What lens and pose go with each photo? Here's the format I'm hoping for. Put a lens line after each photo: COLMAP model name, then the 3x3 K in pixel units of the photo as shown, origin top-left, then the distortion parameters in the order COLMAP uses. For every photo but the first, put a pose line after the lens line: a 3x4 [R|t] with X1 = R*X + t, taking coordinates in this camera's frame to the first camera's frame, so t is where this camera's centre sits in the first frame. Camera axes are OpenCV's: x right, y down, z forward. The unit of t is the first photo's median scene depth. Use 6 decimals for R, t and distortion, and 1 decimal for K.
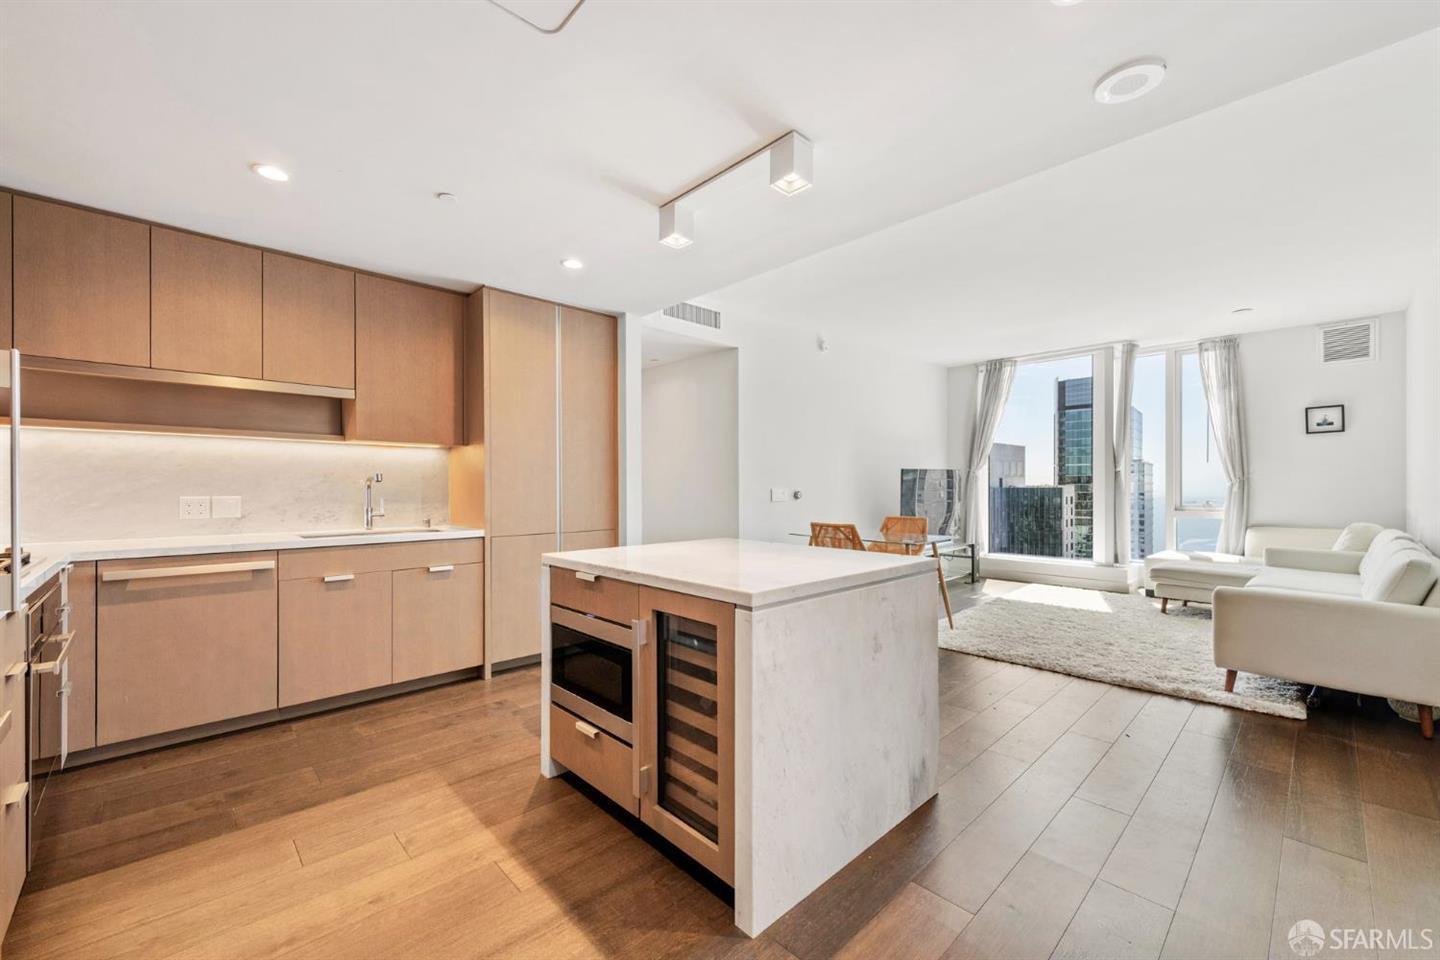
lens RADIAL K [[570.3, 0, 719.0], [0, 570.3, 486.9], [0, 0, 1]] dist [0.010541, -0.004937]
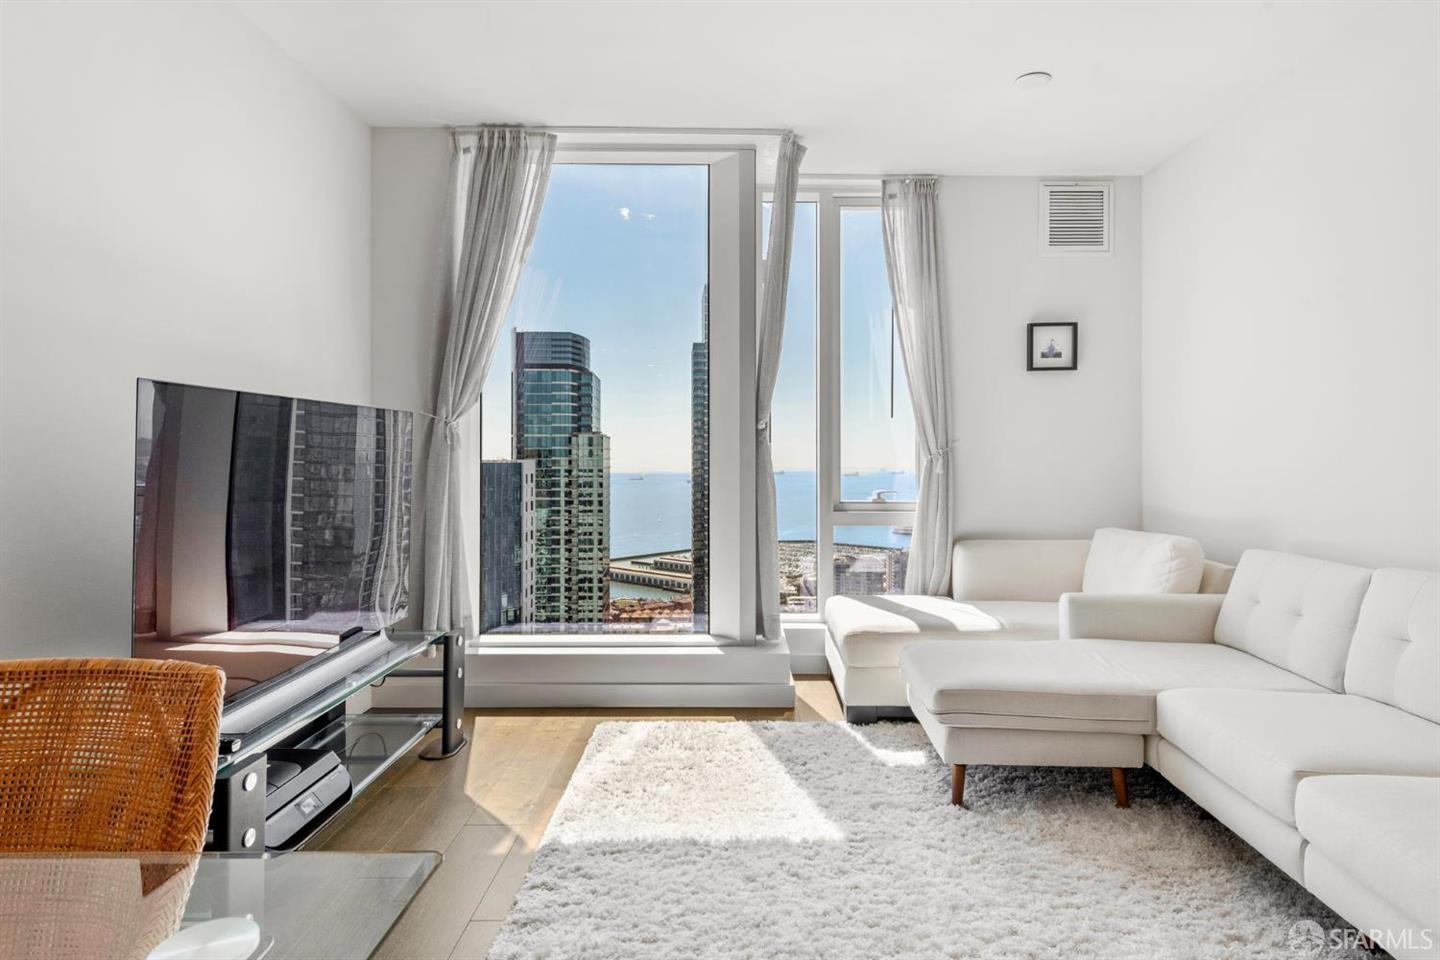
lens RADIAL K [[779.5, 0, 746.9], [0, 779.5, 457.7], [0, 0, 1]] dist [0.003270, 0.000462]
pose [[0.679631, 0.007074, 0.733520, 0.454308], [-0.003437, 0.999973, -0.006459, -0.002581], [-0.733546, 0.001869, 0.679637, 1.113308]]
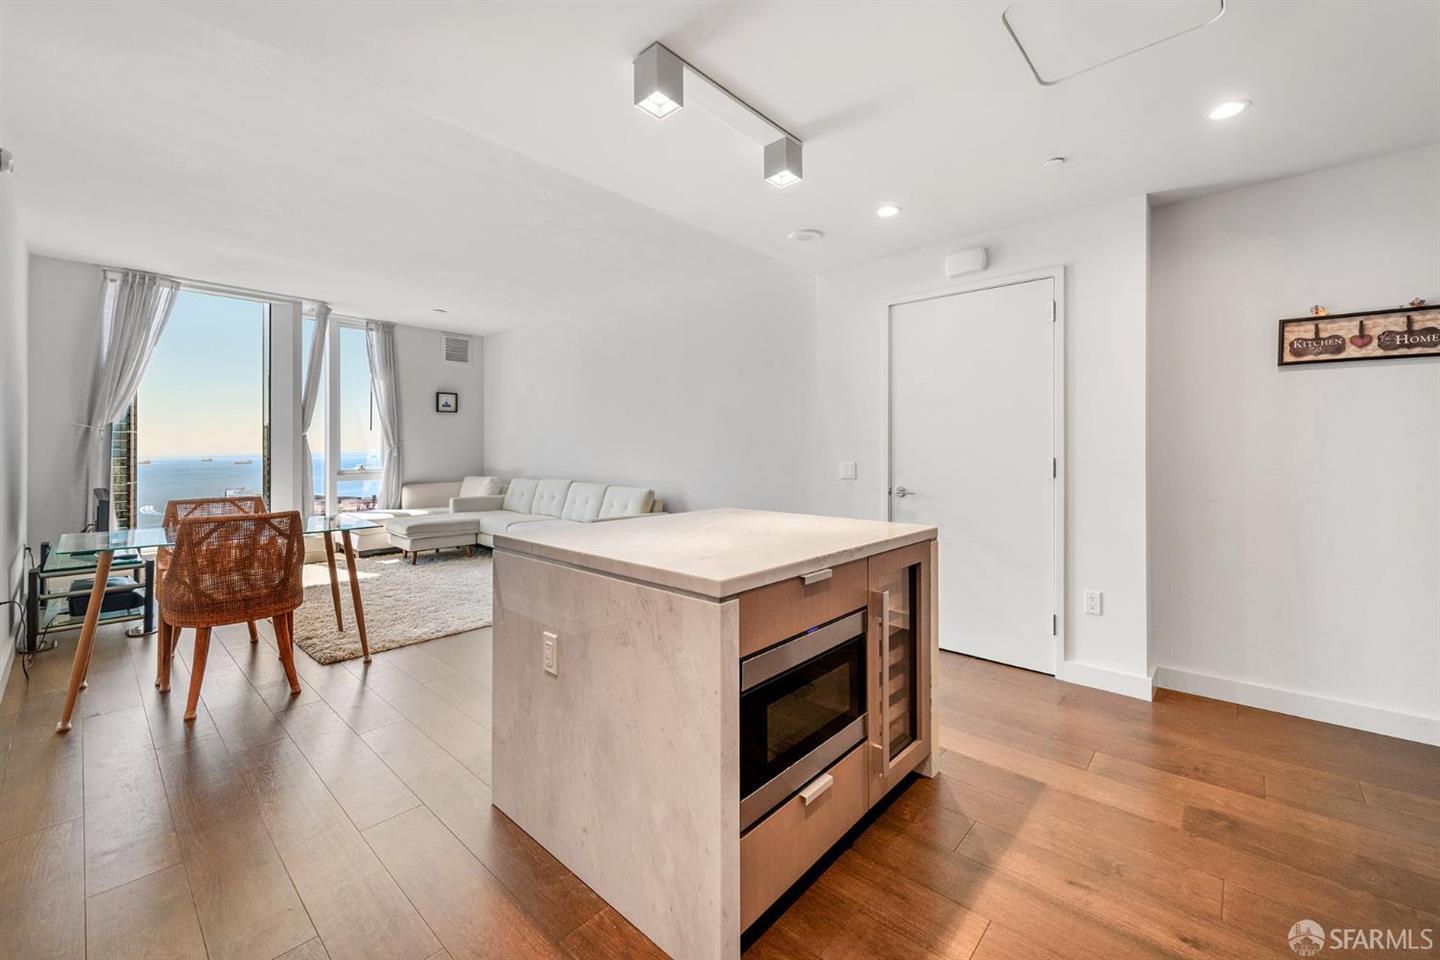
lens RADIAL K [[574.3, 0, 724.8], [0, 574.3, 449.0], [0, 0, 1]] dist [0.004248, 0.000129]
pose [[-0.077492, 0.003670, 0.996986, -0.576070], [0.001170, 0.999993, -0.003591, -0.001403], [-0.996992, 0.000888, -0.077496, 0.712417]]
